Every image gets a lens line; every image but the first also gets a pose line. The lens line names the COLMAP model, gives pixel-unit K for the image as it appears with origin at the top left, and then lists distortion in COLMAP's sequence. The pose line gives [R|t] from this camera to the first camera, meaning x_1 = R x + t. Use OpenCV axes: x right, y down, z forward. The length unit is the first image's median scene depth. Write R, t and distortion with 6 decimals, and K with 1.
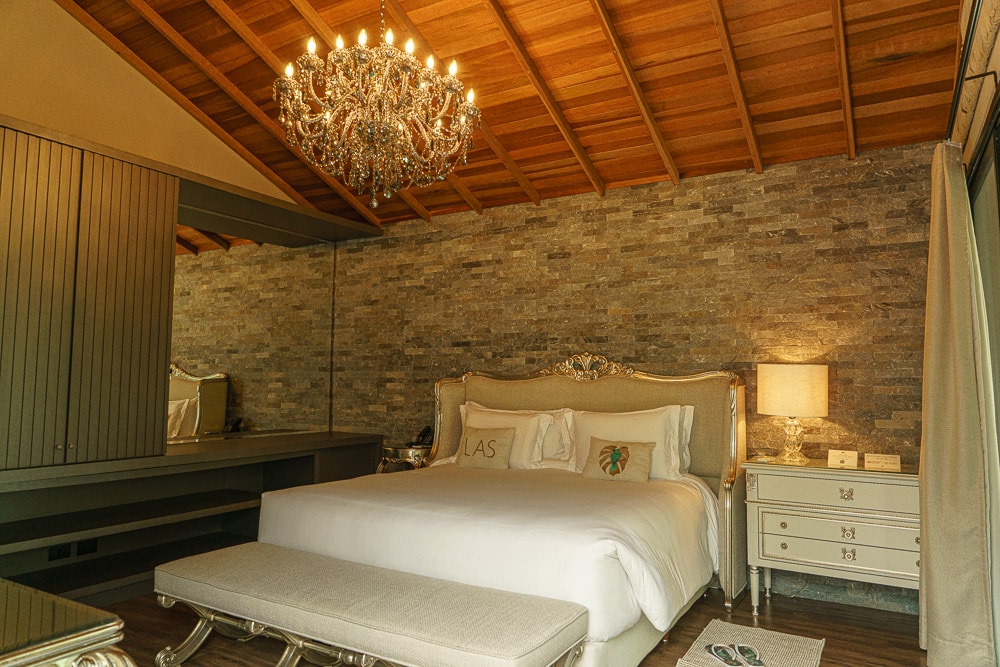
lens RADIAL K [[657.0, 0, 500.0], [0, 657.0, 333.5], [0, 0, 1]] dist [0.002832, 0.002698]
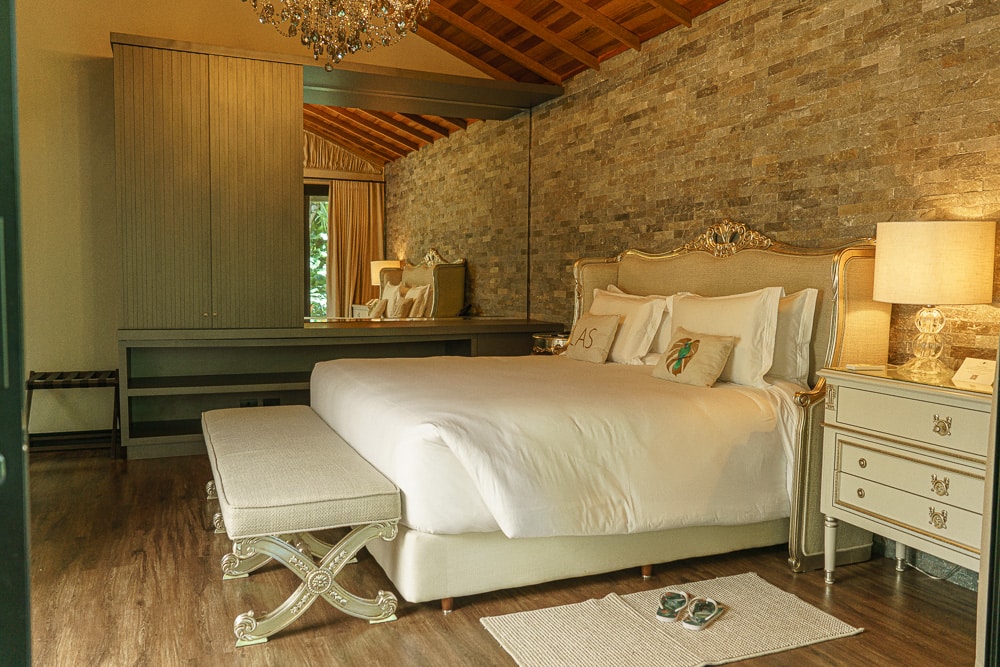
lens RADIAL K [[790.5, 0, 500.9], [0, 790.5, 309.8], [0, 0, 1]] dist [0.054548, 0.004137]
pose [[0.809603, 0.024674, -0.586459, 0.437424], [0.042408, 0.994046, 0.100366, 0.027686], [0.585443, -0.106128, 0.803737, 0.102402]]
